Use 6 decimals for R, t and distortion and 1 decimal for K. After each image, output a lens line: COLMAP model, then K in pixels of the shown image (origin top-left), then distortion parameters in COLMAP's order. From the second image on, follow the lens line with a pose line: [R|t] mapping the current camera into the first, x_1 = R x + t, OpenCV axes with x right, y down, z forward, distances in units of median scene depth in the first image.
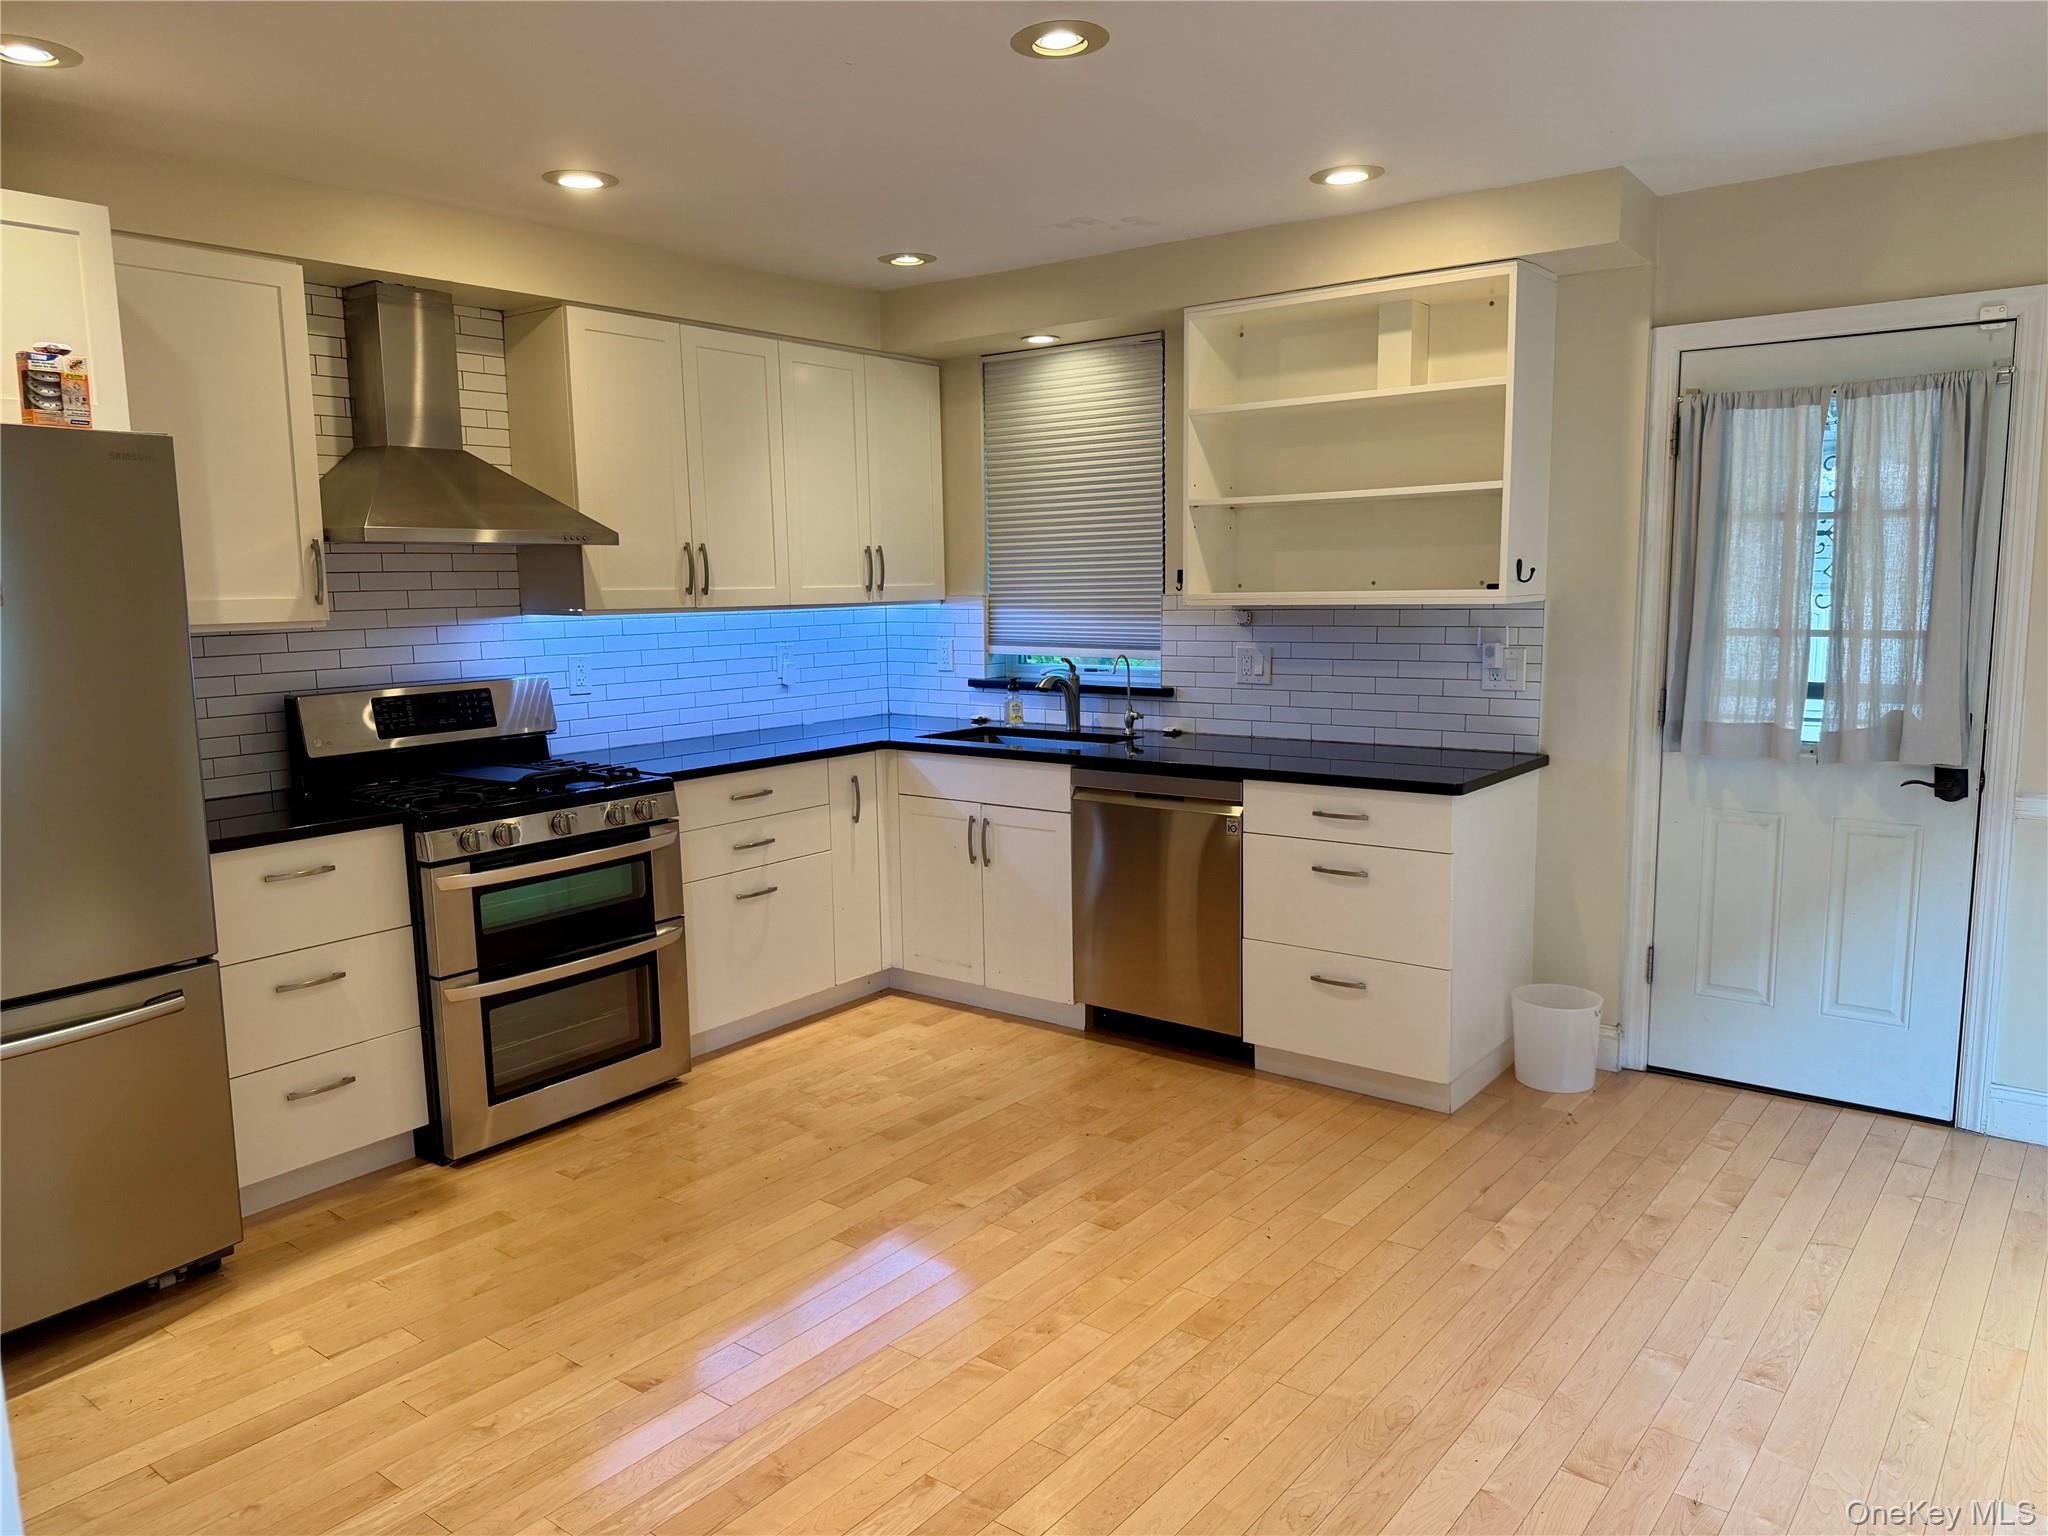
lens RADIAL K [[1442.5, 0, 1032.0], [0, 1442.5, 768.3], [0, 0, 1]] dist [0.060935, -0.047588]
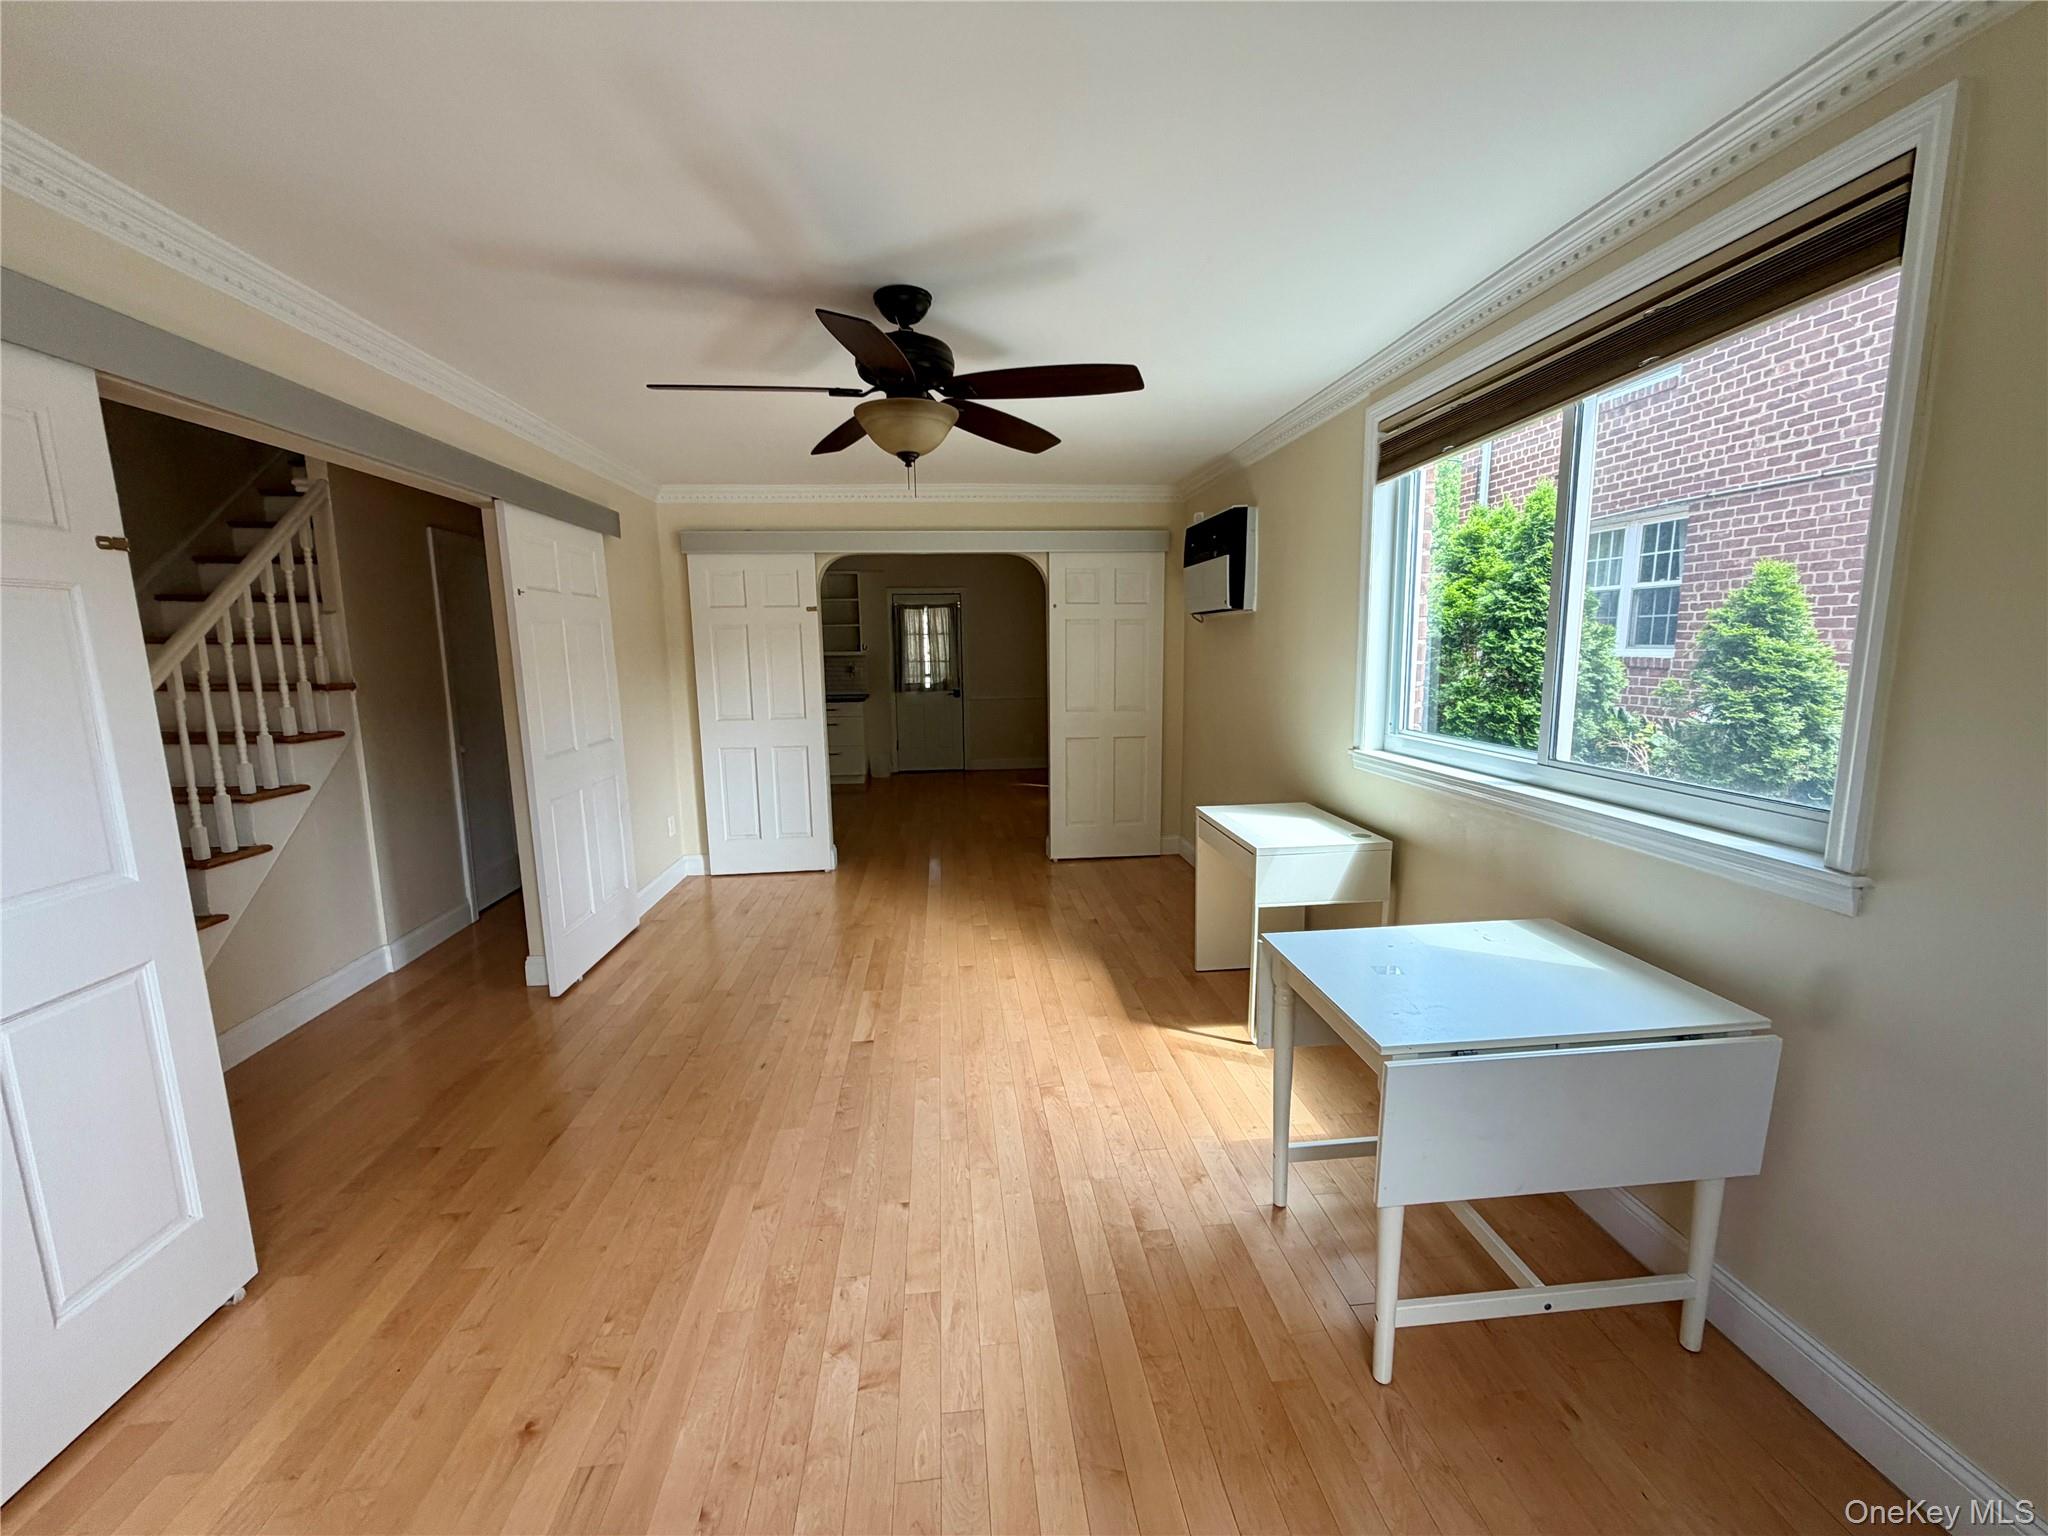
lens RADIAL K [[820.3, 0, 1020.0], [0, 820.3, 765.2], [0, 0, 1]] dist [0.012118, -0.000111]
pose [[0.736648, -0.101827, 0.668566, -0.881997], [0.102226, 0.994006, 0.038757, 0.140395], [-0.668506, 0.039795, 0.742642, -0.934042]]
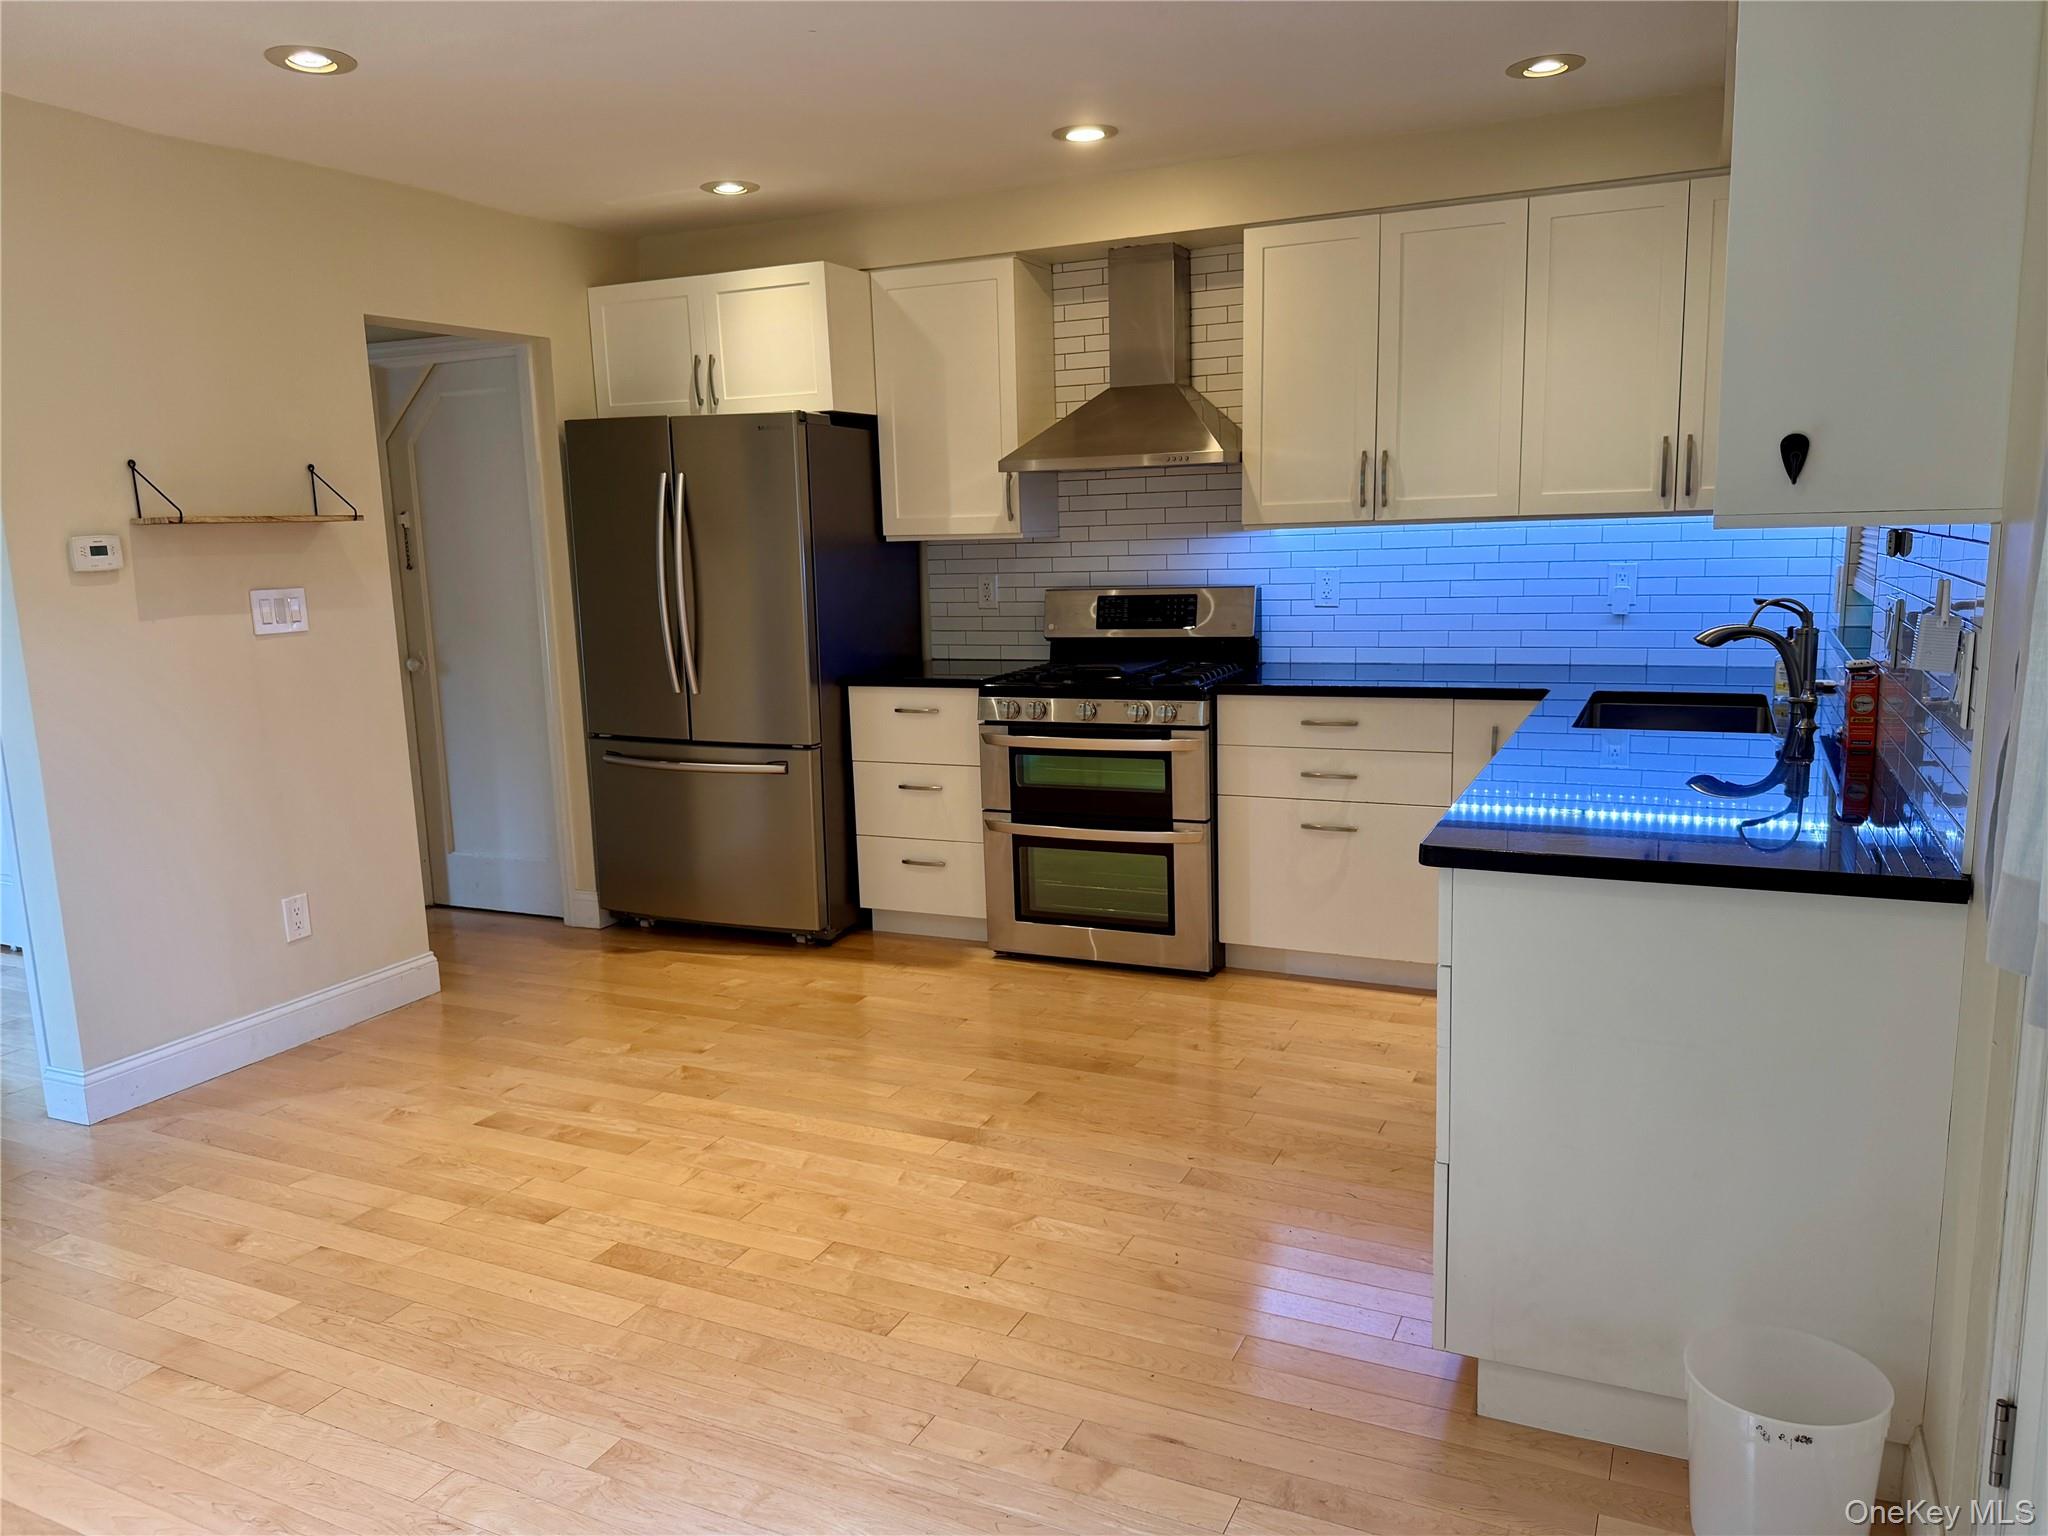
lens RADIAL K [[1442.5, 0, 1025.0], [0, 1442.5, 772.1], [0, 0, 1]] dist [0.060935, -0.047588]
pose [[0.195073, 0.167743, -0.966338, 0.723445], [-0.106877, 0.983034, 0.149066, -0.073347], [0.974948, 0.074201, 0.209692, 0.654109]]
